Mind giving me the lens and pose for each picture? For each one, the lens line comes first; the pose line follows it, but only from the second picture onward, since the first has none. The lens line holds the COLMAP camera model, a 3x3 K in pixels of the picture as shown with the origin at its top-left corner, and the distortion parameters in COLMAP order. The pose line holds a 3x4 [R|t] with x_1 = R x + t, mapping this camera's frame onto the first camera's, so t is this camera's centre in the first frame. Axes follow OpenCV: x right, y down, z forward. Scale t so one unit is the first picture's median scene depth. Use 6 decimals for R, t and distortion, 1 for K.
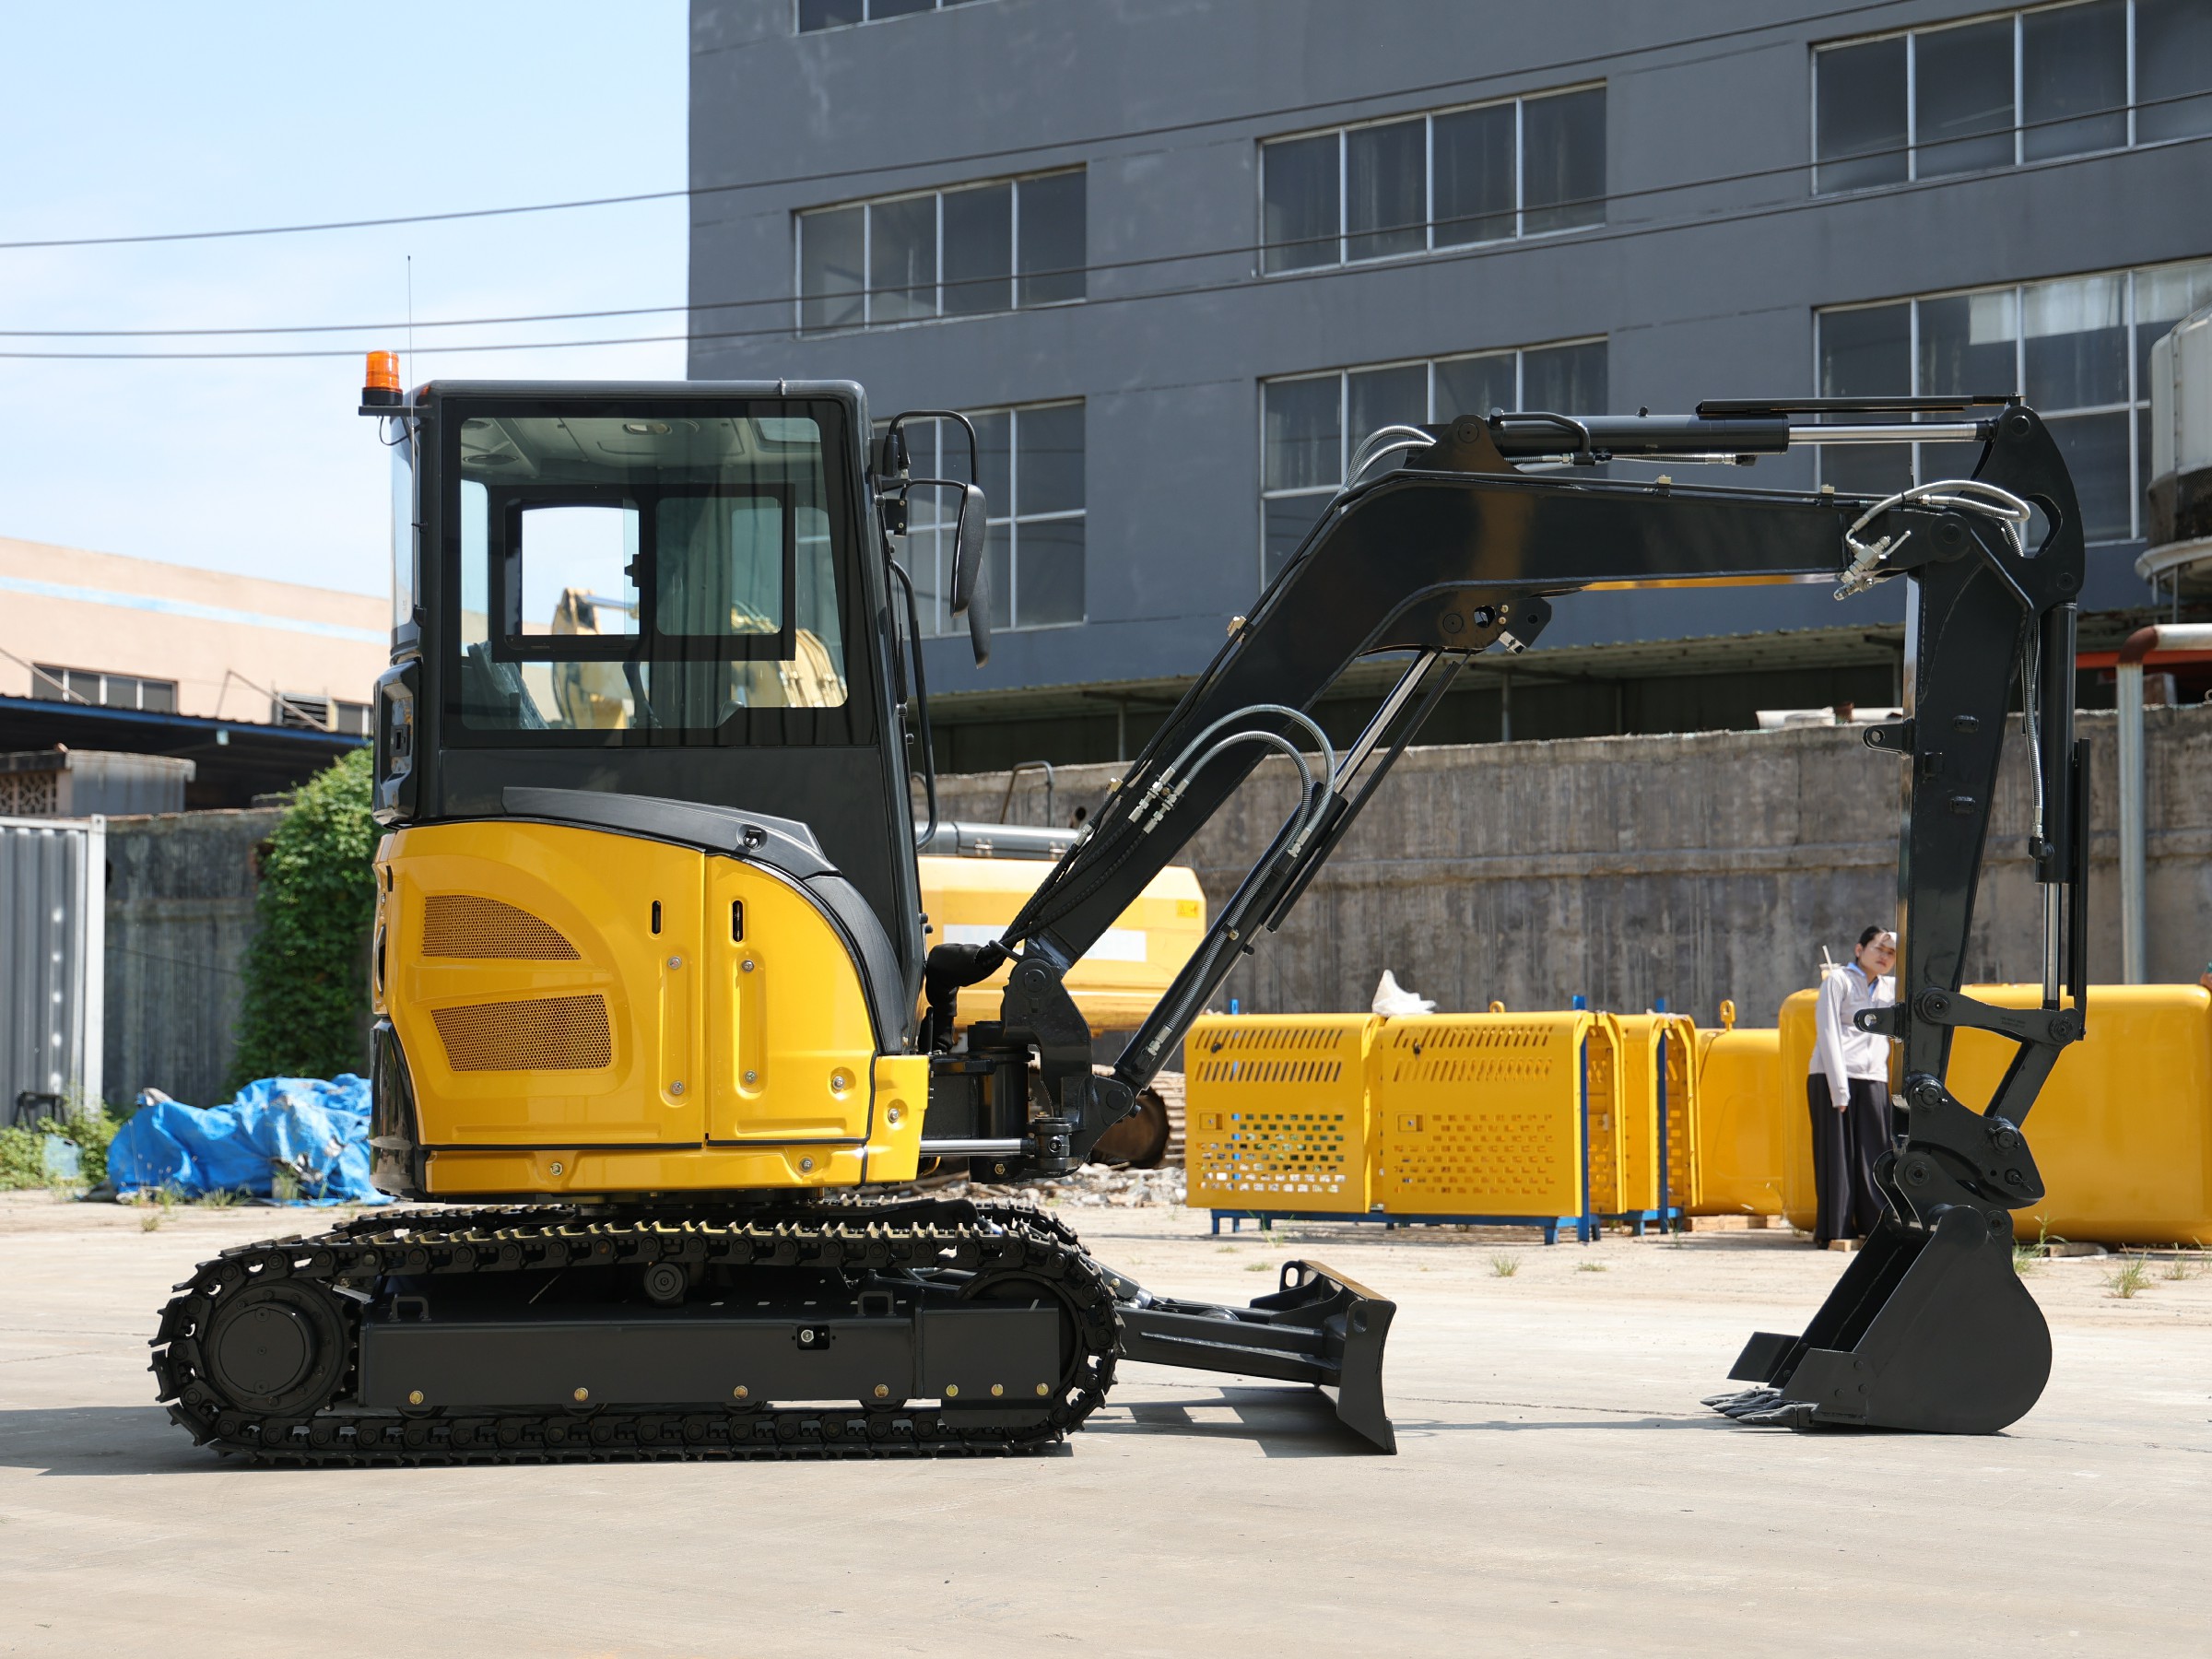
lens RADIAL K [[3294.4, 0, 1106.0], [0, 3294.4, 829.5], [0, 0, 1]] dist [0.154349, -0.052713]
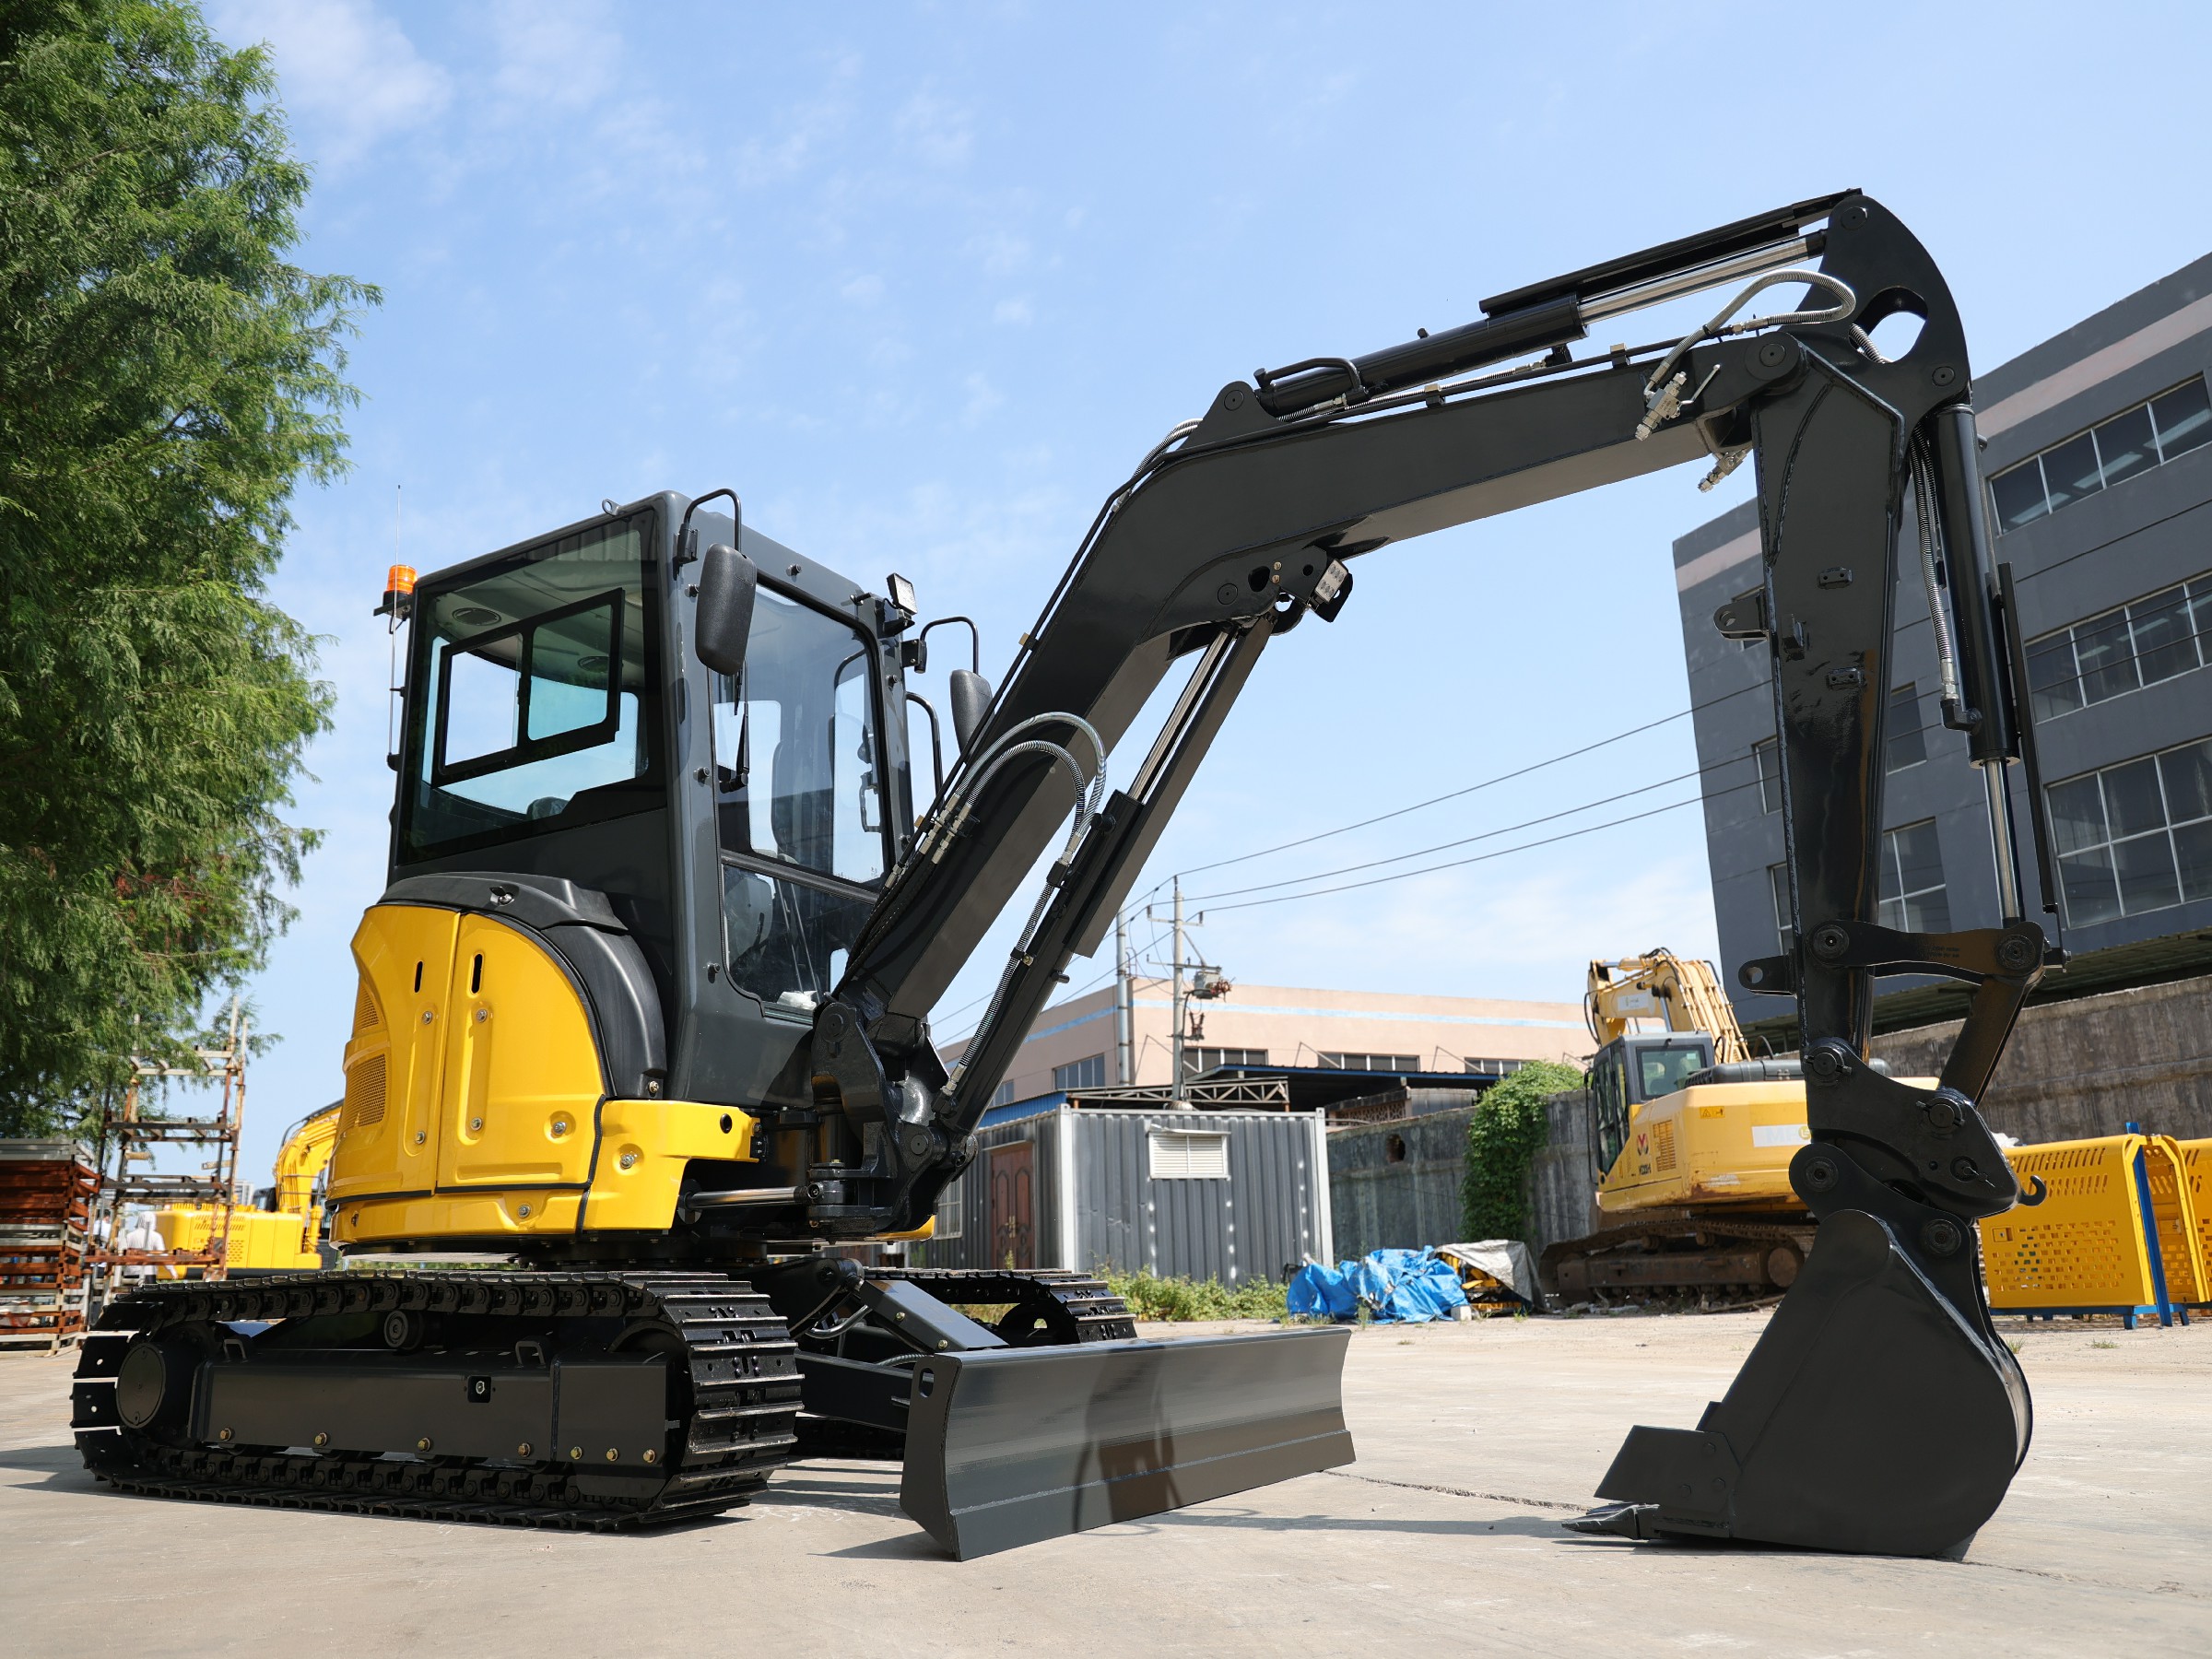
lens RADIAL K [[1684.0, 0, 1106.0], [0, 1684.0, 829.5], [0, 0, 1]] dist [-0.110295, 0.082283]
pose [[0.854989, -0.155196, -0.494882, 0.074445], [0.061765, 0.977858, -0.199949, 0.023051], [0.514955, 0.140388, 0.845643, 0.151305]]
